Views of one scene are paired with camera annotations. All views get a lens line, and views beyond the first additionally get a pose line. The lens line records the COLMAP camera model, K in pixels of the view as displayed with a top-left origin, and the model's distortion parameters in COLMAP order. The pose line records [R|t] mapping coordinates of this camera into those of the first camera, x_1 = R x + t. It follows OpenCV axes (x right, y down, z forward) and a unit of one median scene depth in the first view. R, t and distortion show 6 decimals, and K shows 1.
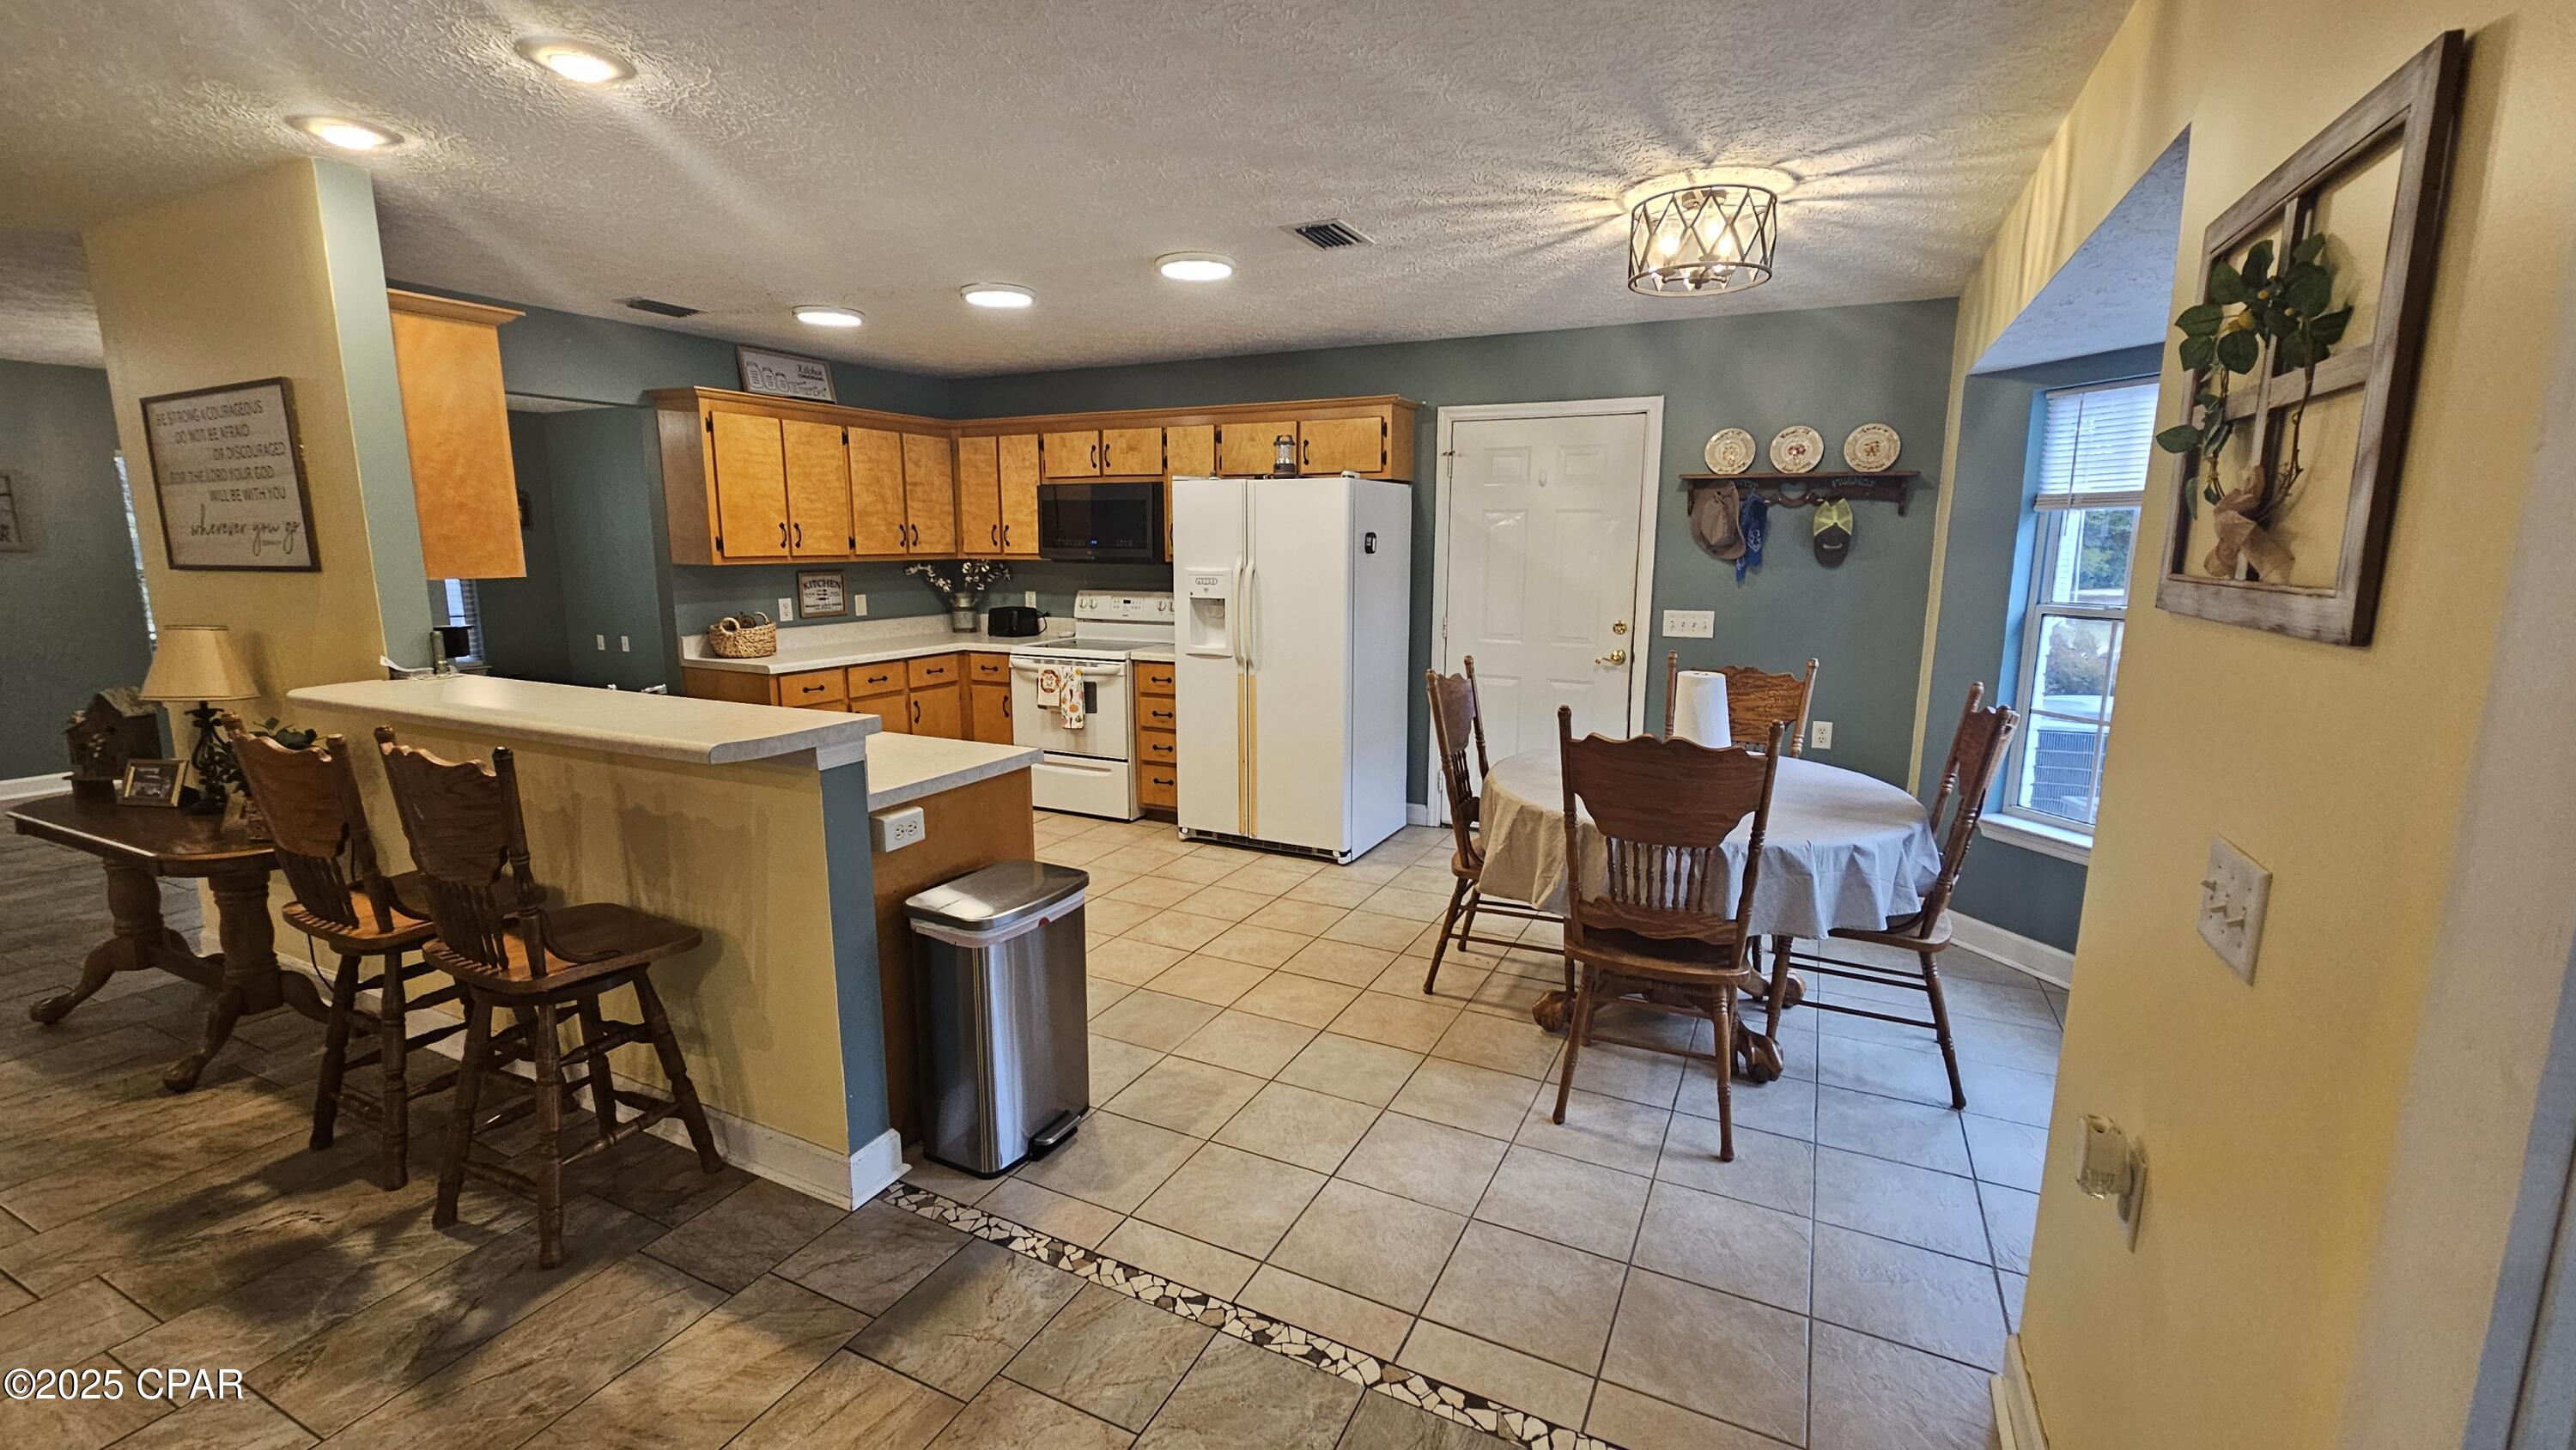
lens RADIAL K [[1051.5, 0, 1293.1], [0, 1051.5, 716.6], [0, 0, 1]] dist [-0.000561, 0.000300]
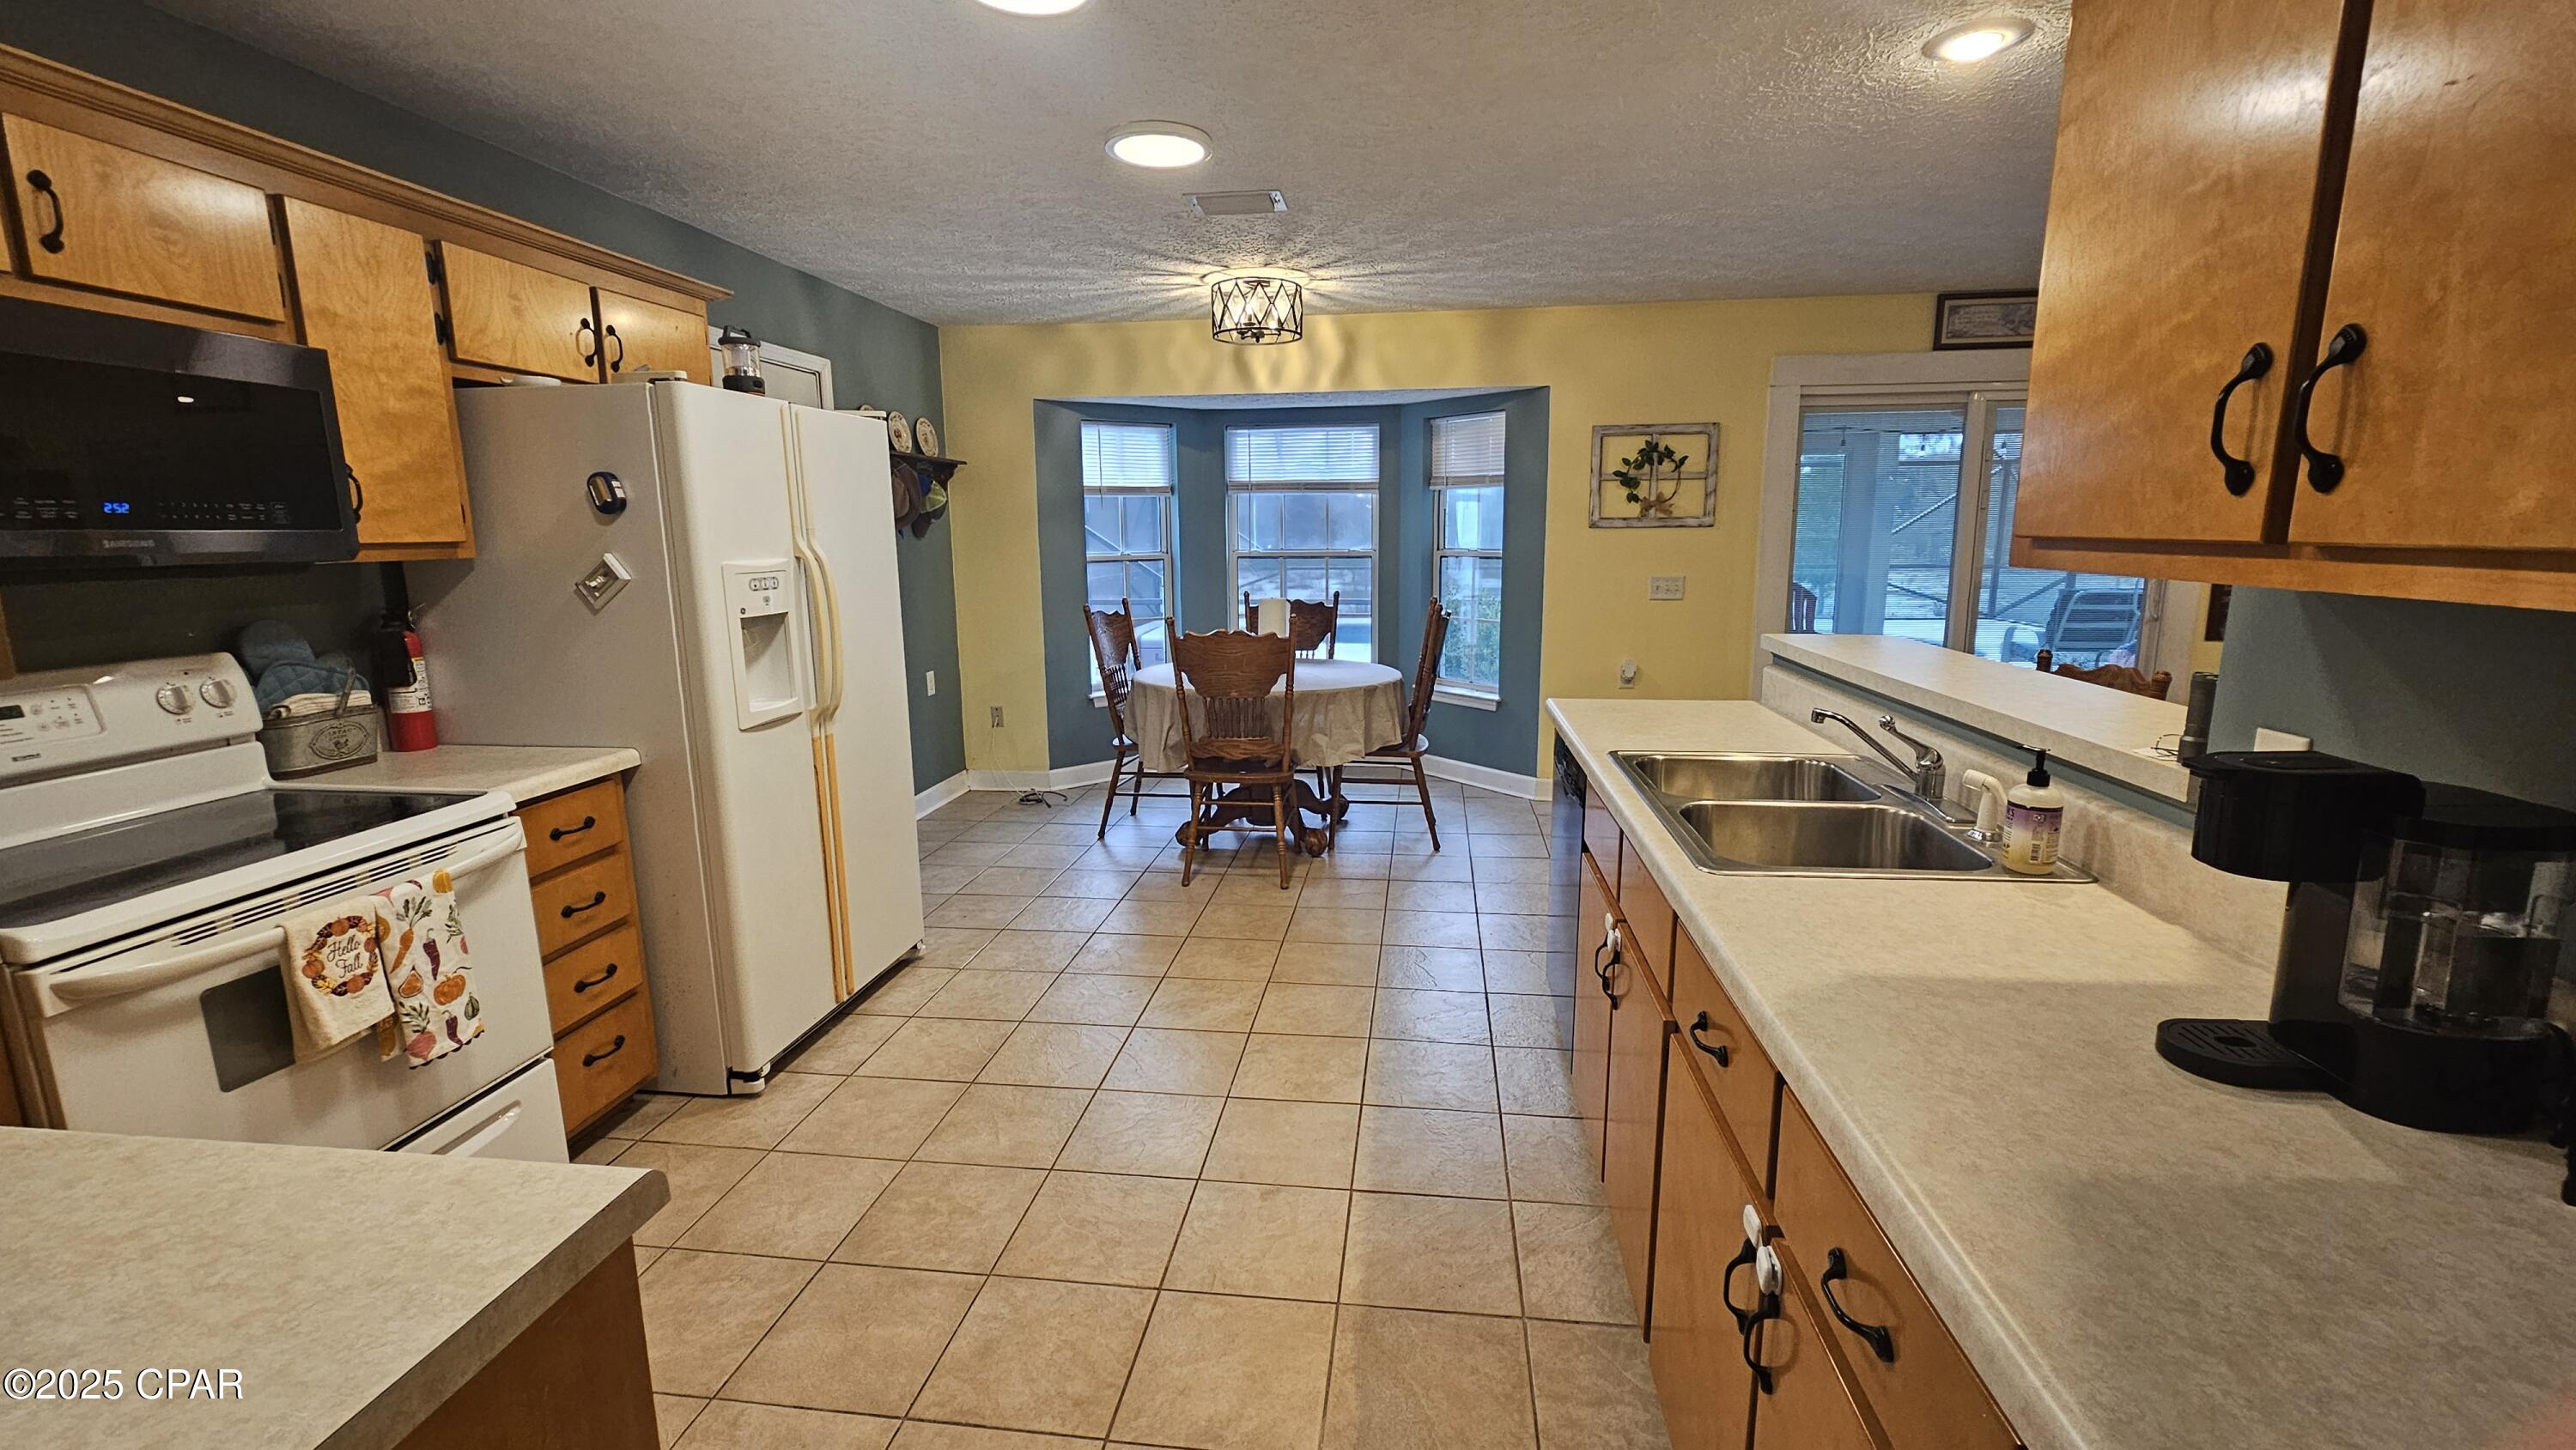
lens RADIAL K [[1051.5, 0, 1293.1], [0, 1051.5, 716.6], [0, 0, 1]] dist [-0.000561, 0.000300]
pose [[-0.330942, -0.167864, 0.928601, -0.711636], [0.166198, 0.958300, 0.232463, -0.150569], [-0.928900, 0.231263, -0.289244, 0.964750]]
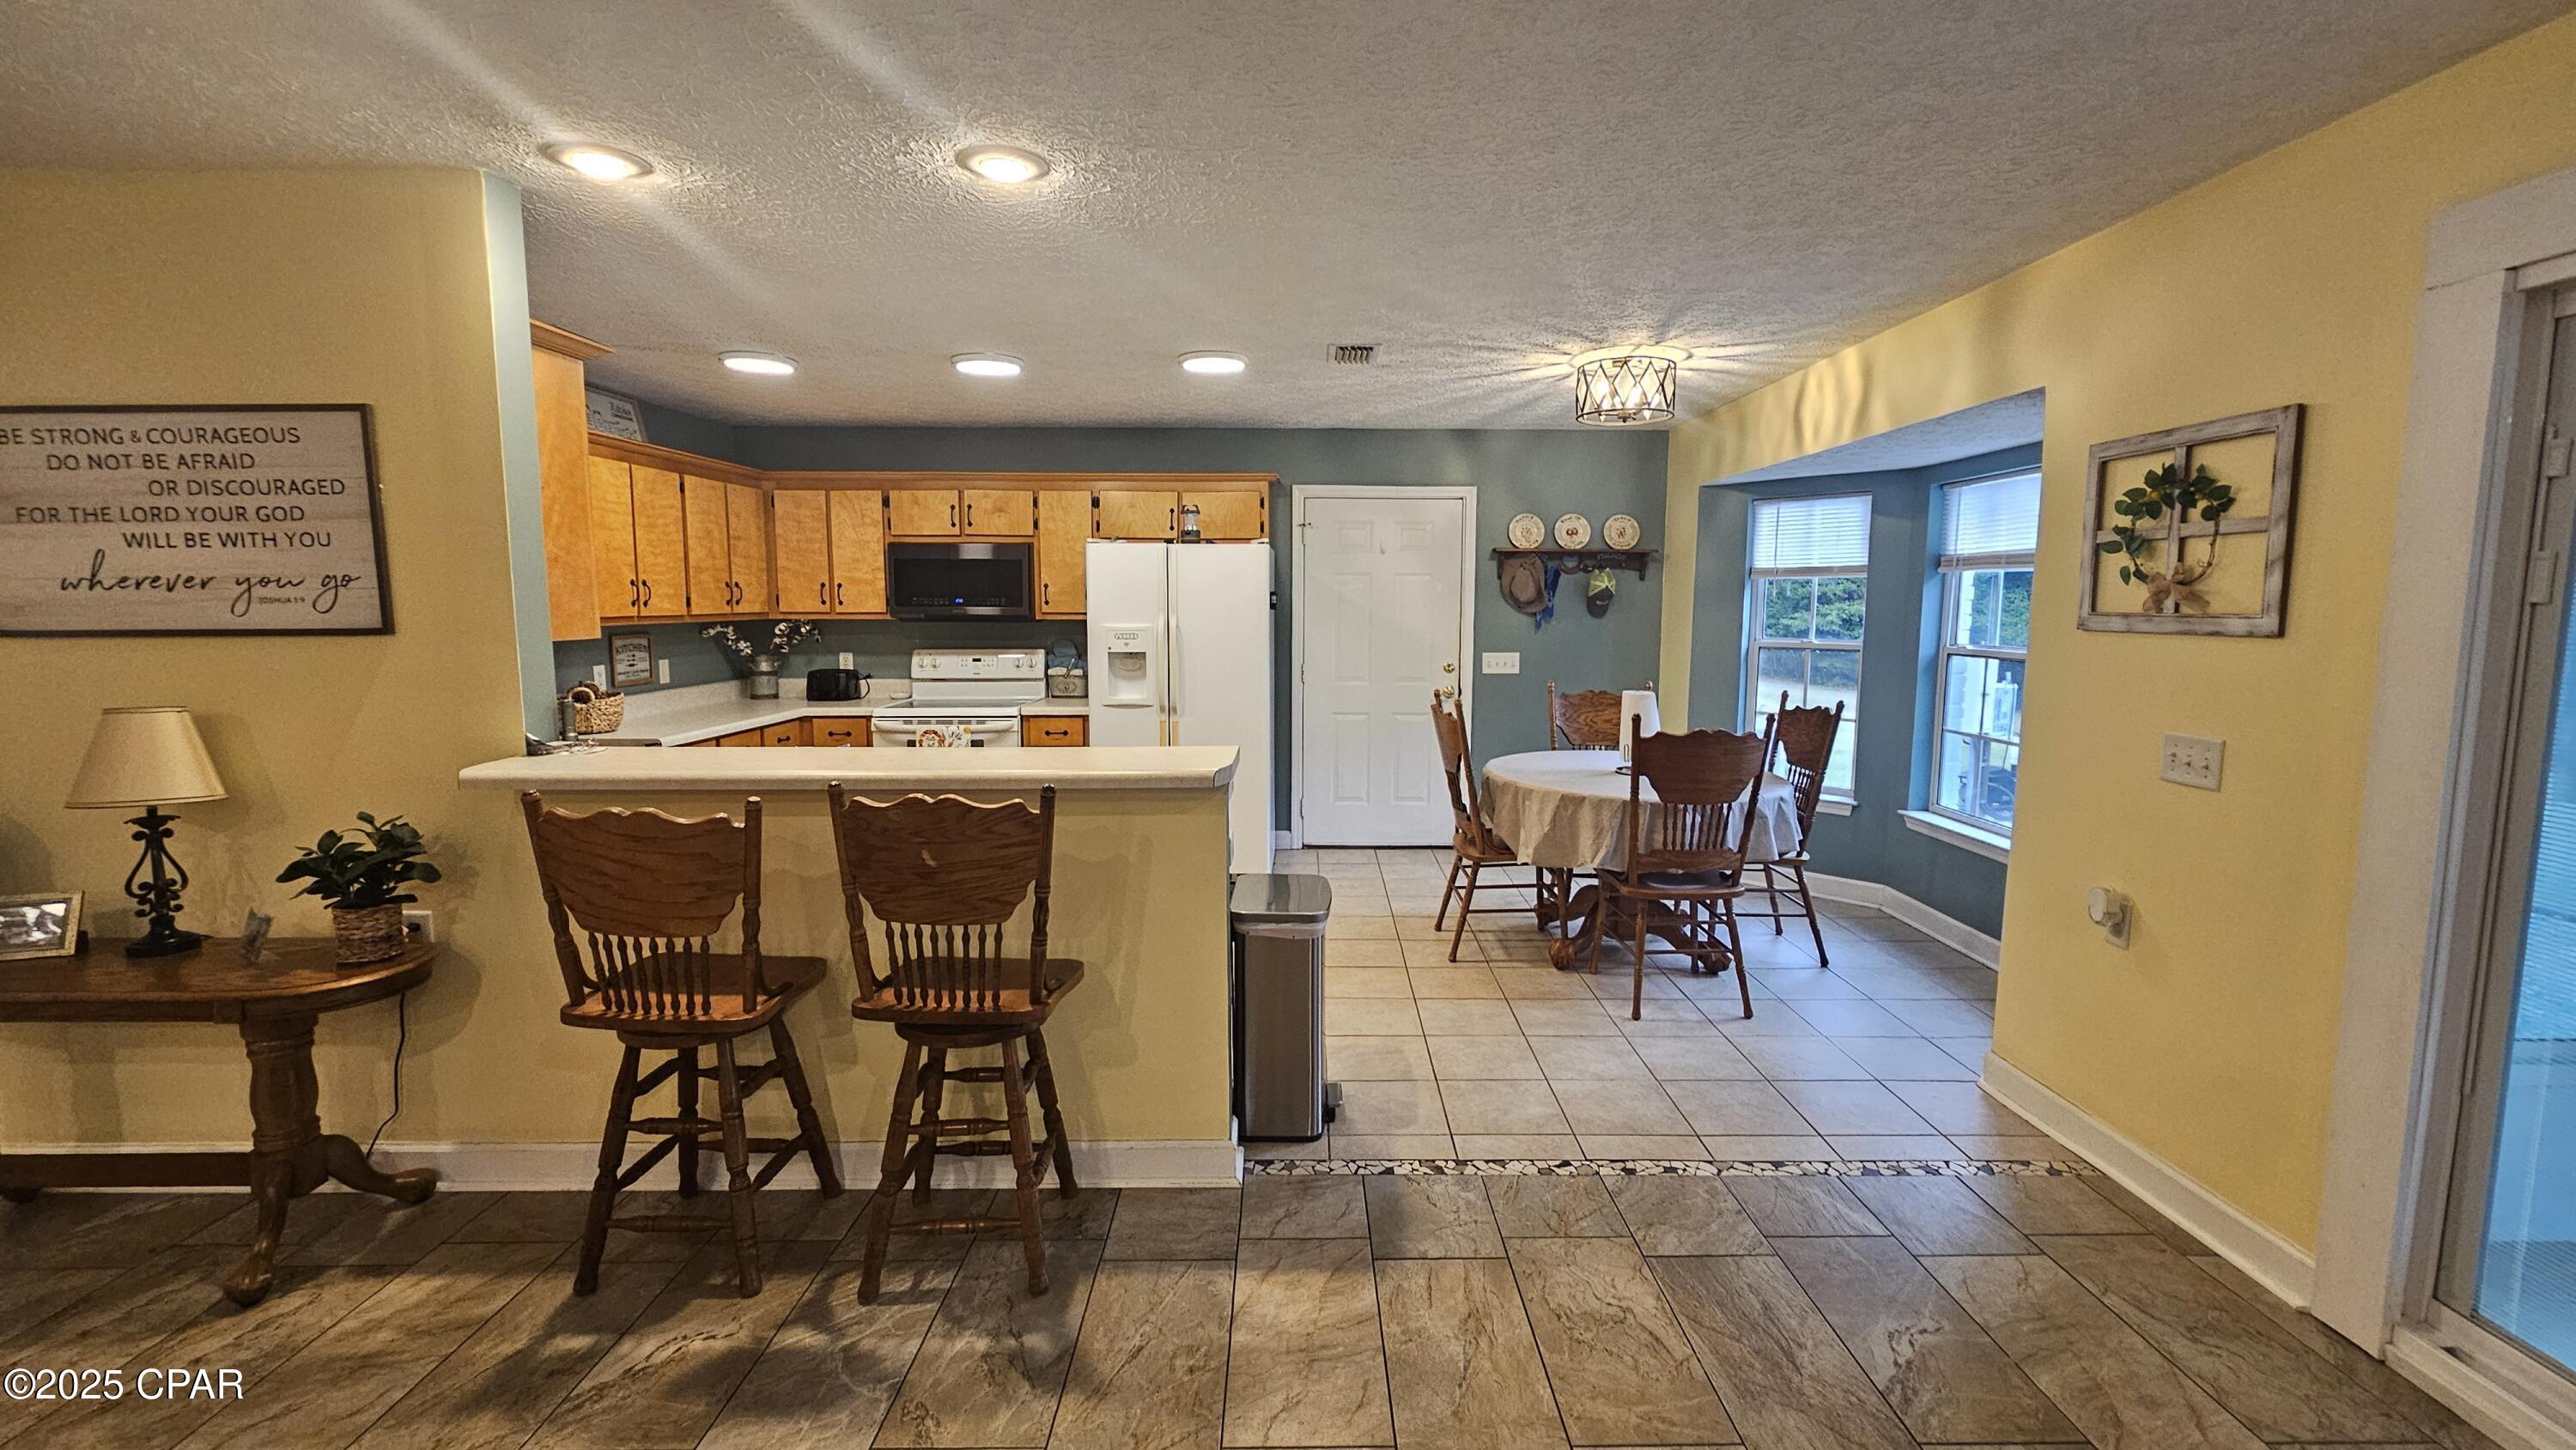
lens RADIAL K [[1055.3, 0, 1305.5], [0, 1055.3, 710.7], [0, 0, 1]] dist [-0.001024, -0.000047]
pose [[0.895264, -0.047191, 0.443031, -0.417989], [0.074706, 0.996196, -0.044851, 0.009034], [-0.439229, 0.073250, 0.895384, -0.039445]]
